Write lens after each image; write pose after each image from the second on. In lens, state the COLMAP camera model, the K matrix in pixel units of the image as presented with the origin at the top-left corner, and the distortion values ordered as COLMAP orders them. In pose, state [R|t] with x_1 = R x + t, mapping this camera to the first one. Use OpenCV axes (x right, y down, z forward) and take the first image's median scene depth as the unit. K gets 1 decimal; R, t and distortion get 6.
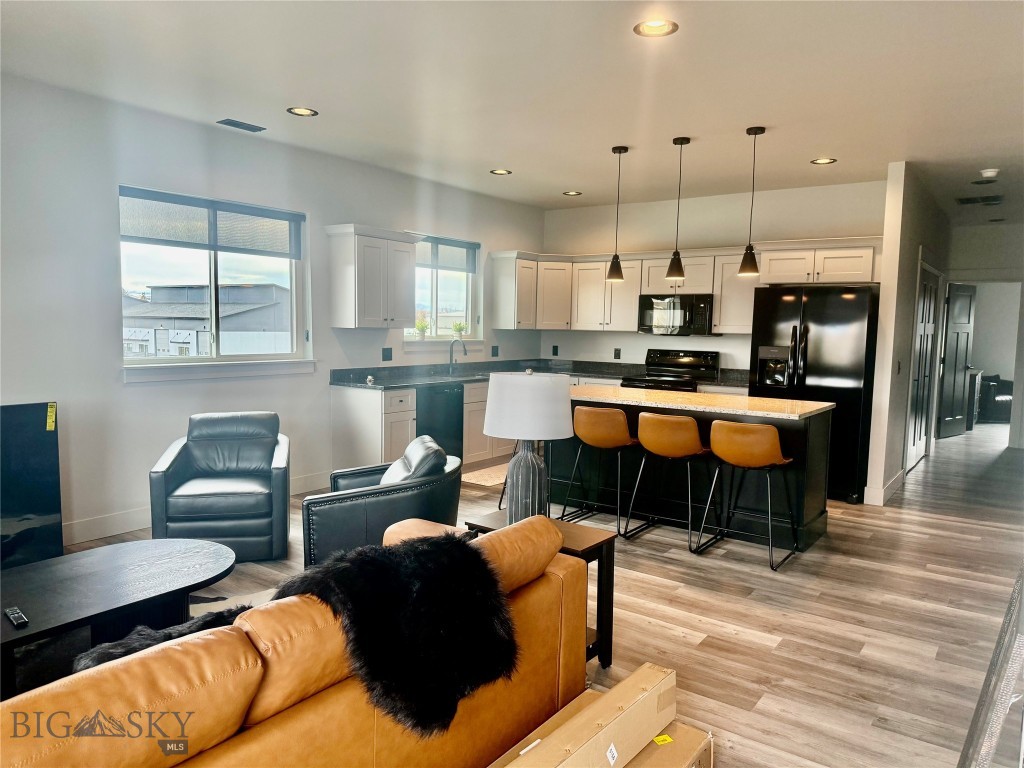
lens RADIAL K [[711.9, 0, 512.0], [0, 711.9, 384.0], [0, 0, 1]] dist [0.098431, -0.160639]
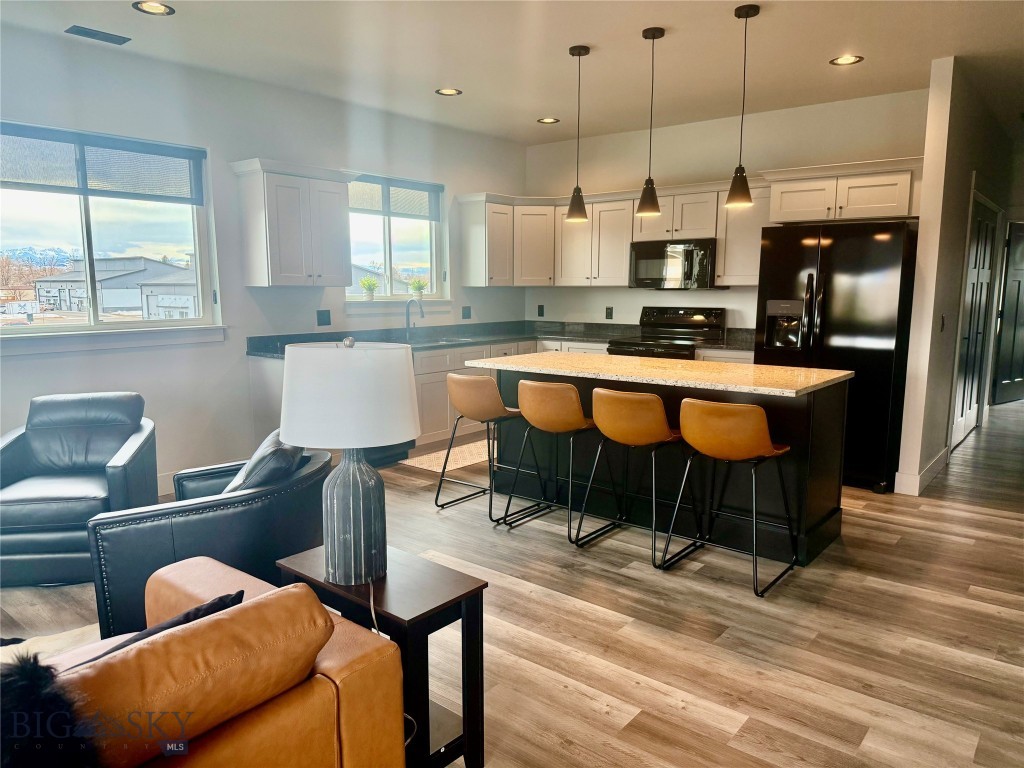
lens RADIAL K [[717.6, 0, 512.0], [0, 717.6, 384.0], [0, 0, 1]] dist [0.072464, -0.098698]
pose [[0.998371, -0.011803, -0.055828, 0.106832], [0.014735, 0.998517, 0.052415, -0.005250], [0.055127, -0.053152, 0.997064, 0.171660]]
